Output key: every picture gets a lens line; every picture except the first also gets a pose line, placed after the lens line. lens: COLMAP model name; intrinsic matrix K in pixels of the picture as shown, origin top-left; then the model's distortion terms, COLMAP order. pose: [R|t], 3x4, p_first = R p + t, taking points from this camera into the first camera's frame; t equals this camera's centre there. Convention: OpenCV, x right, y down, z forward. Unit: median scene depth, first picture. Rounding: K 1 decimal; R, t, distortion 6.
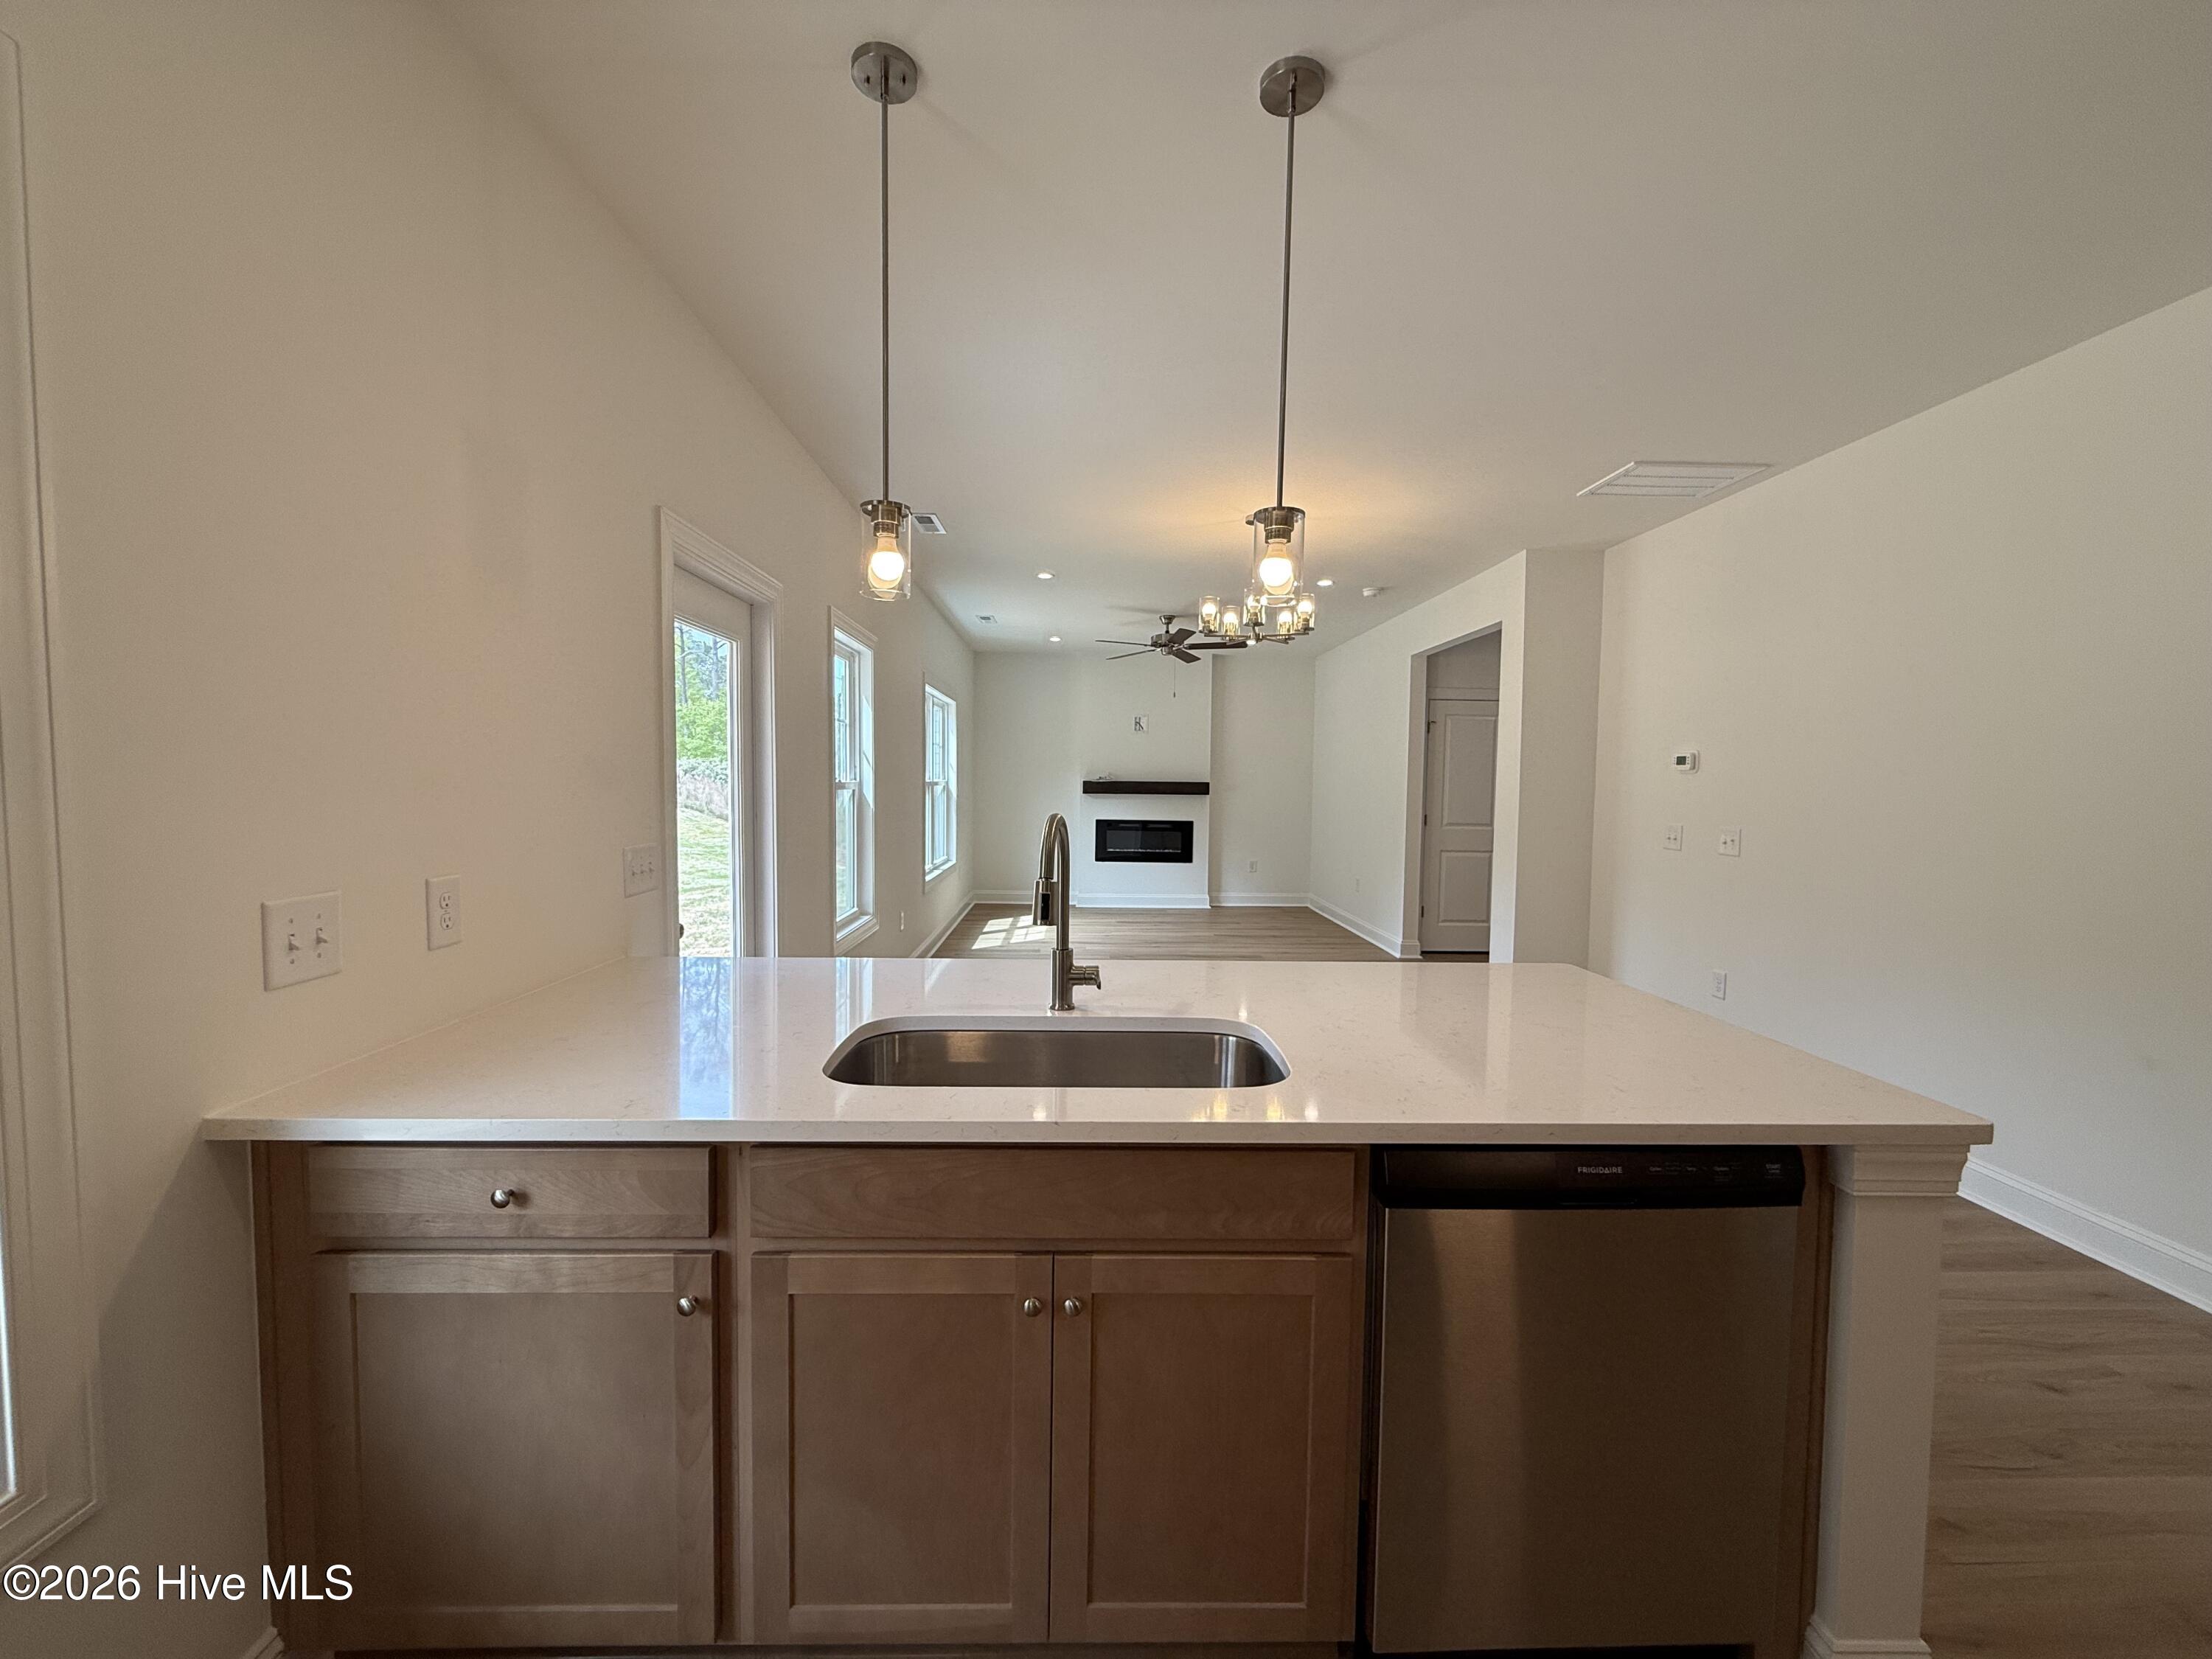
lens RADIAL K [[877.1, 0, 1099.6], [0, 877.1, 827.6], [0, 0, 1]] dist [-0.002434, -0.000288]
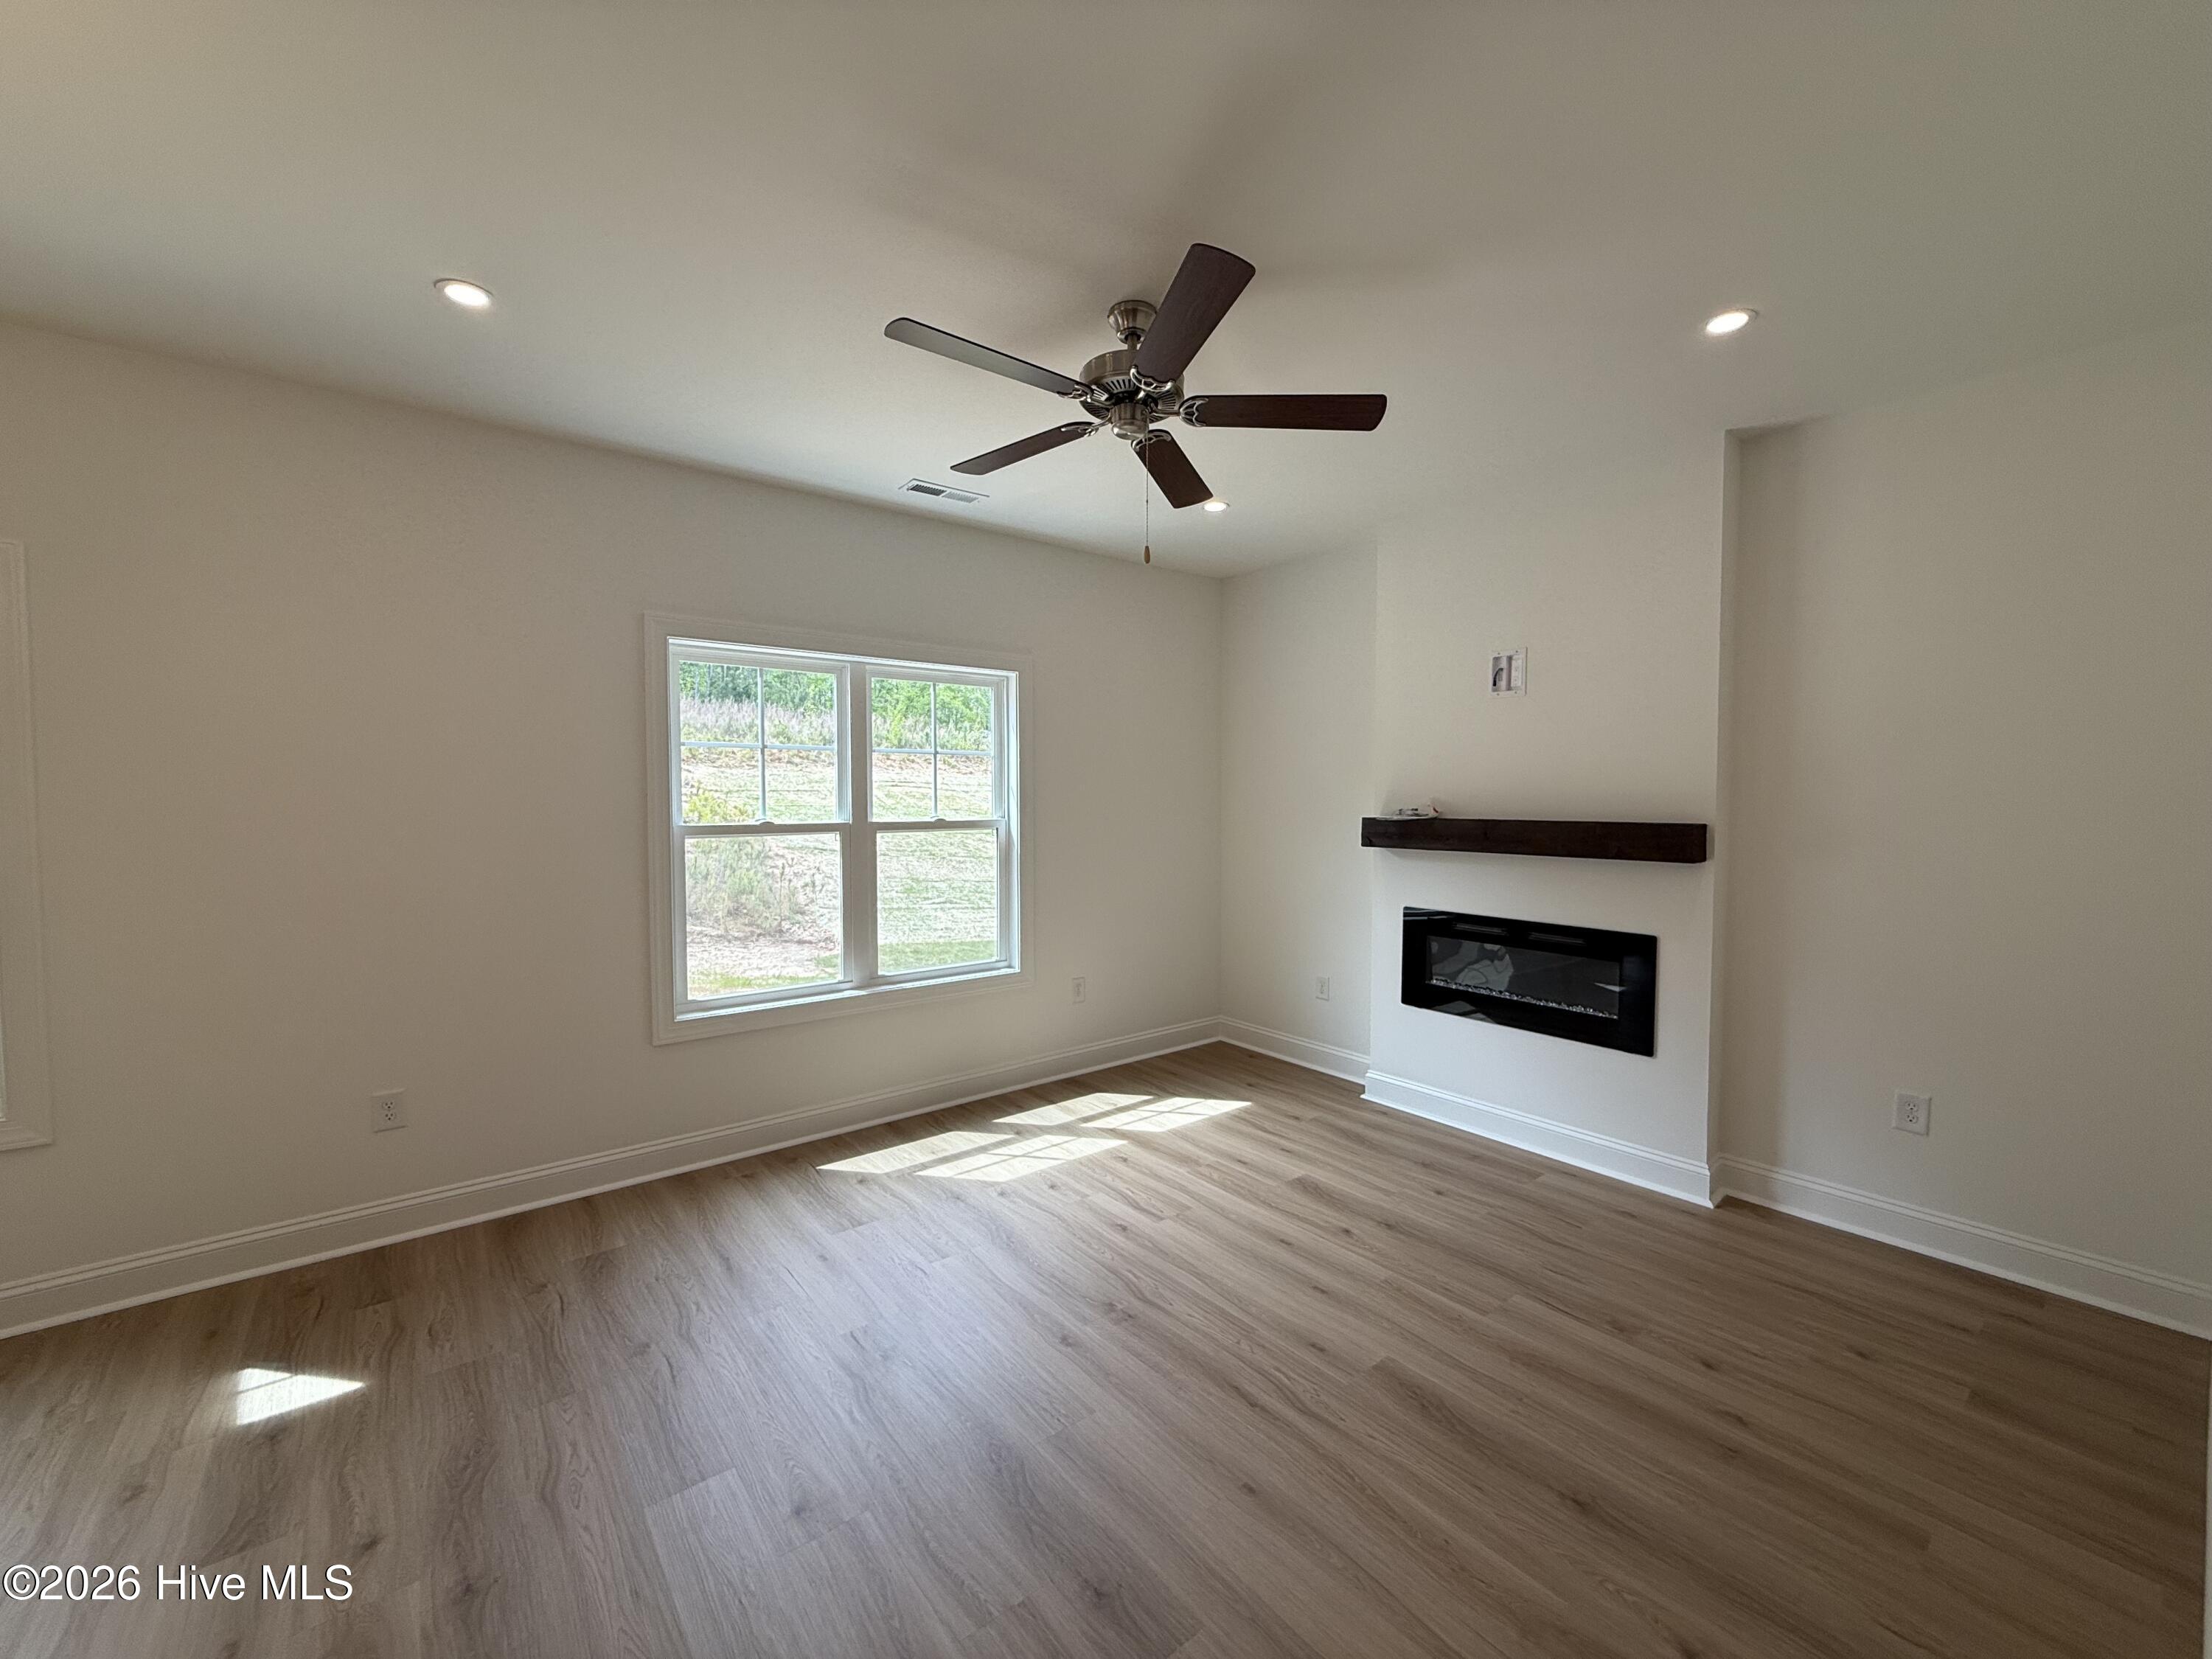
lens RADIAL K [[877.1, 0, 1099.6], [0, 877.1, 827.6], [0, 0, 1]] dist [-0.002434, -0.000288]
pose [[0.603112, 0.015208, -0.797512, 0.249981], [-0.036443, 0.999300, -0.008504, -0.039306], [0.796824, 0.034192, 0.603243, 0.616185]]
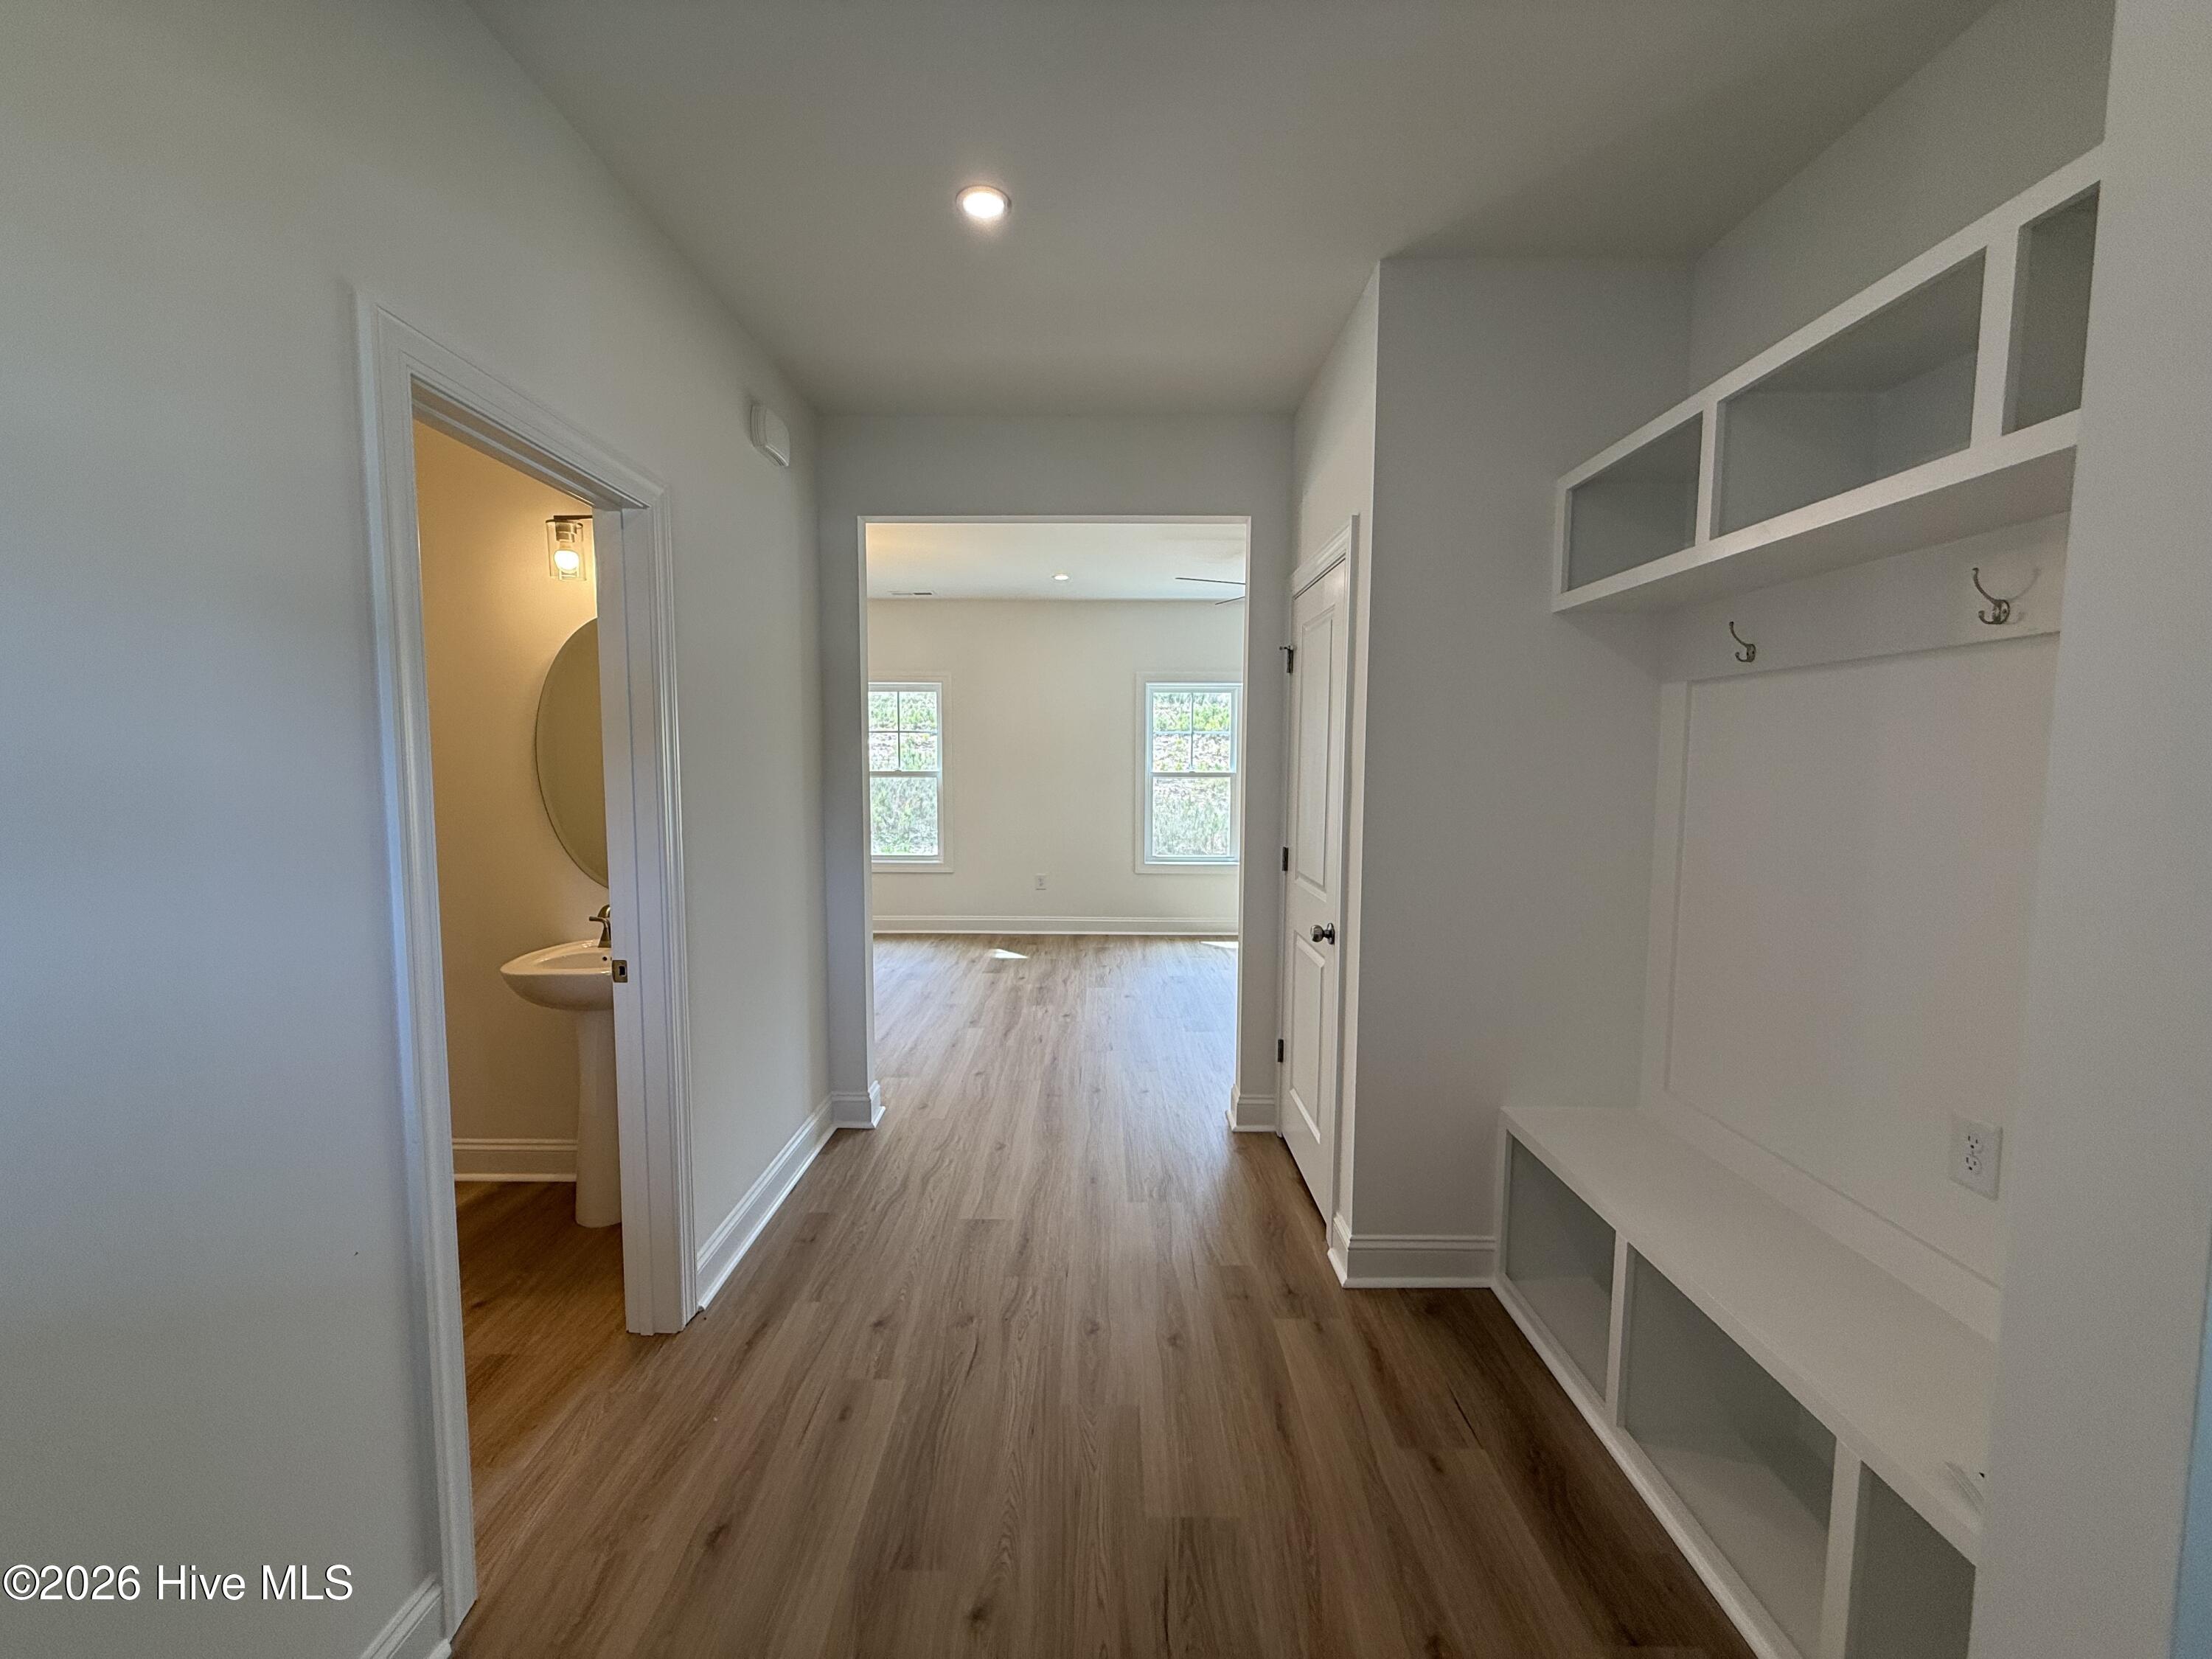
lens RADIAL K [[877.1, 0, 1099.6], [0, 877.1, 827.6], [0, 0, 1]] dist [-0.002434, -0.000288]
pose [[-0.026954, 0.068361, -0.997296, 0.624069], [-0.058424, 0.995846, 0.069841, -0.039549], [0.997928, 0.060149, -0.022848, 0.672030]]
